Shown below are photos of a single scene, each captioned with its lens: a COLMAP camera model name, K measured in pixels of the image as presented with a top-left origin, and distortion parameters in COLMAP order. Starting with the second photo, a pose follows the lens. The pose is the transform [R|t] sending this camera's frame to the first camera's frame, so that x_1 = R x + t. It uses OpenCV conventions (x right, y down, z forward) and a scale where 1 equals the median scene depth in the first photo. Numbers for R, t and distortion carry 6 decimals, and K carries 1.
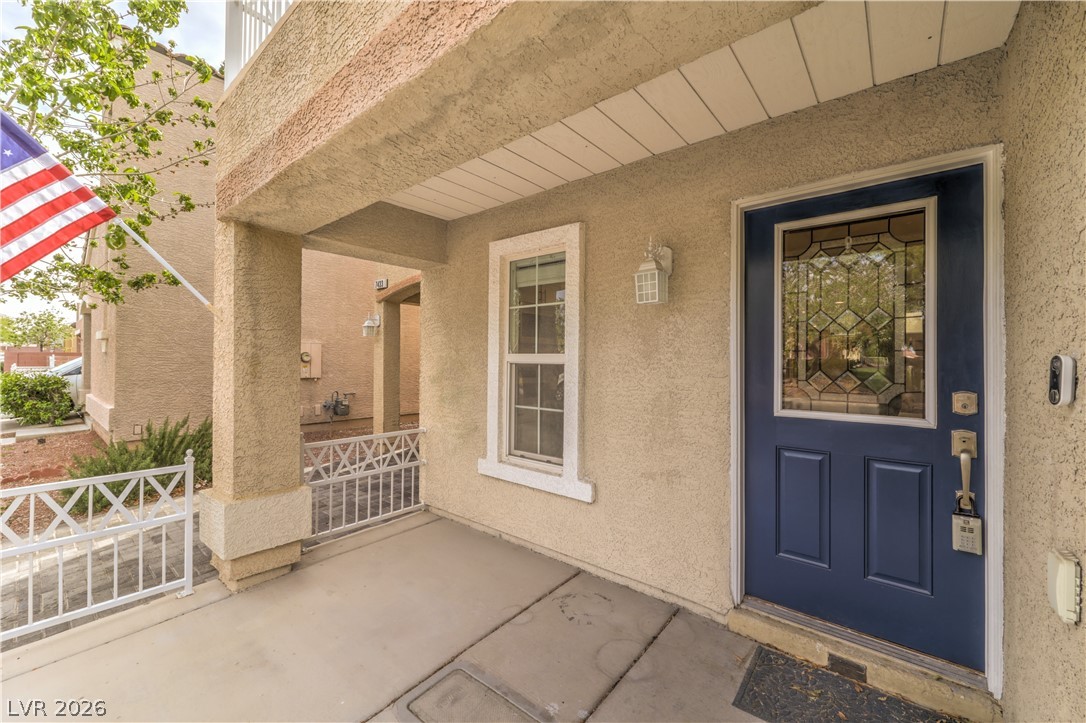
lens RADIAL K [[436.5, 0, 548.2], [0, 436.5, 355.8], [0, 0, 1]] dist [-0.000240, -0.000057]
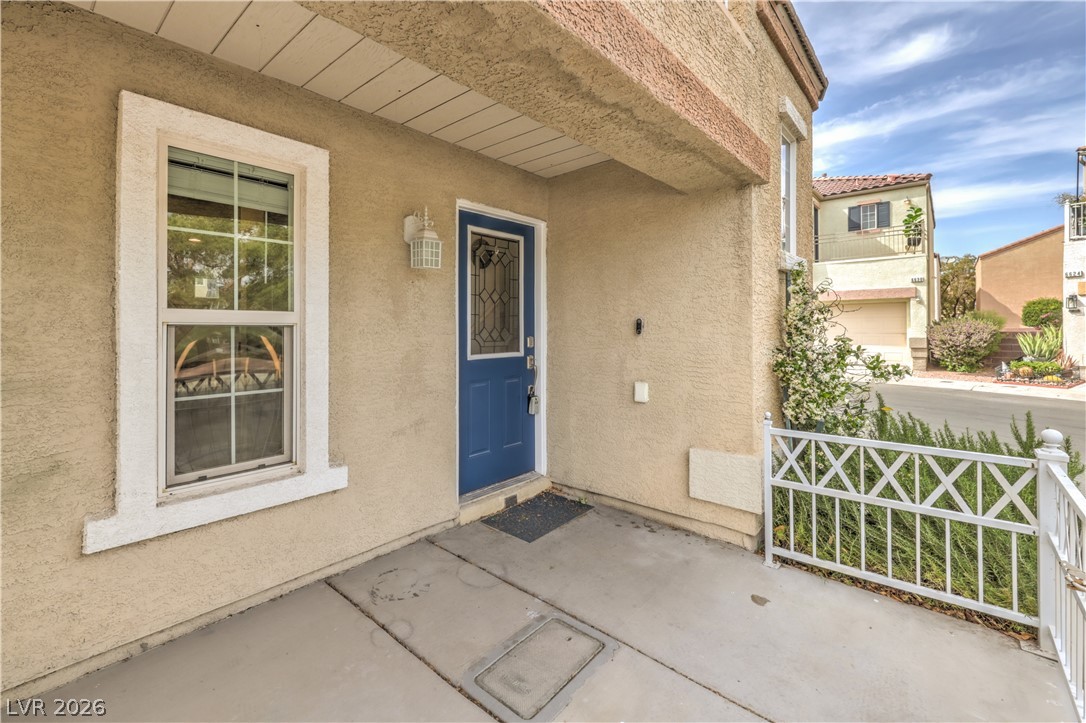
lens RADIAL K [[464.4, 0, 506.1], [0, 464.4, 321.8], [0, 0, 1]] dist [-0.000923, -0.000020]
pose [[0.067154, 0.005155, 0.997729, -0.848469], [-0.004967, 0.999976, -0.004832, 0.016910], [-0.997730, -0.004631, 0.067178, 0.673884]]
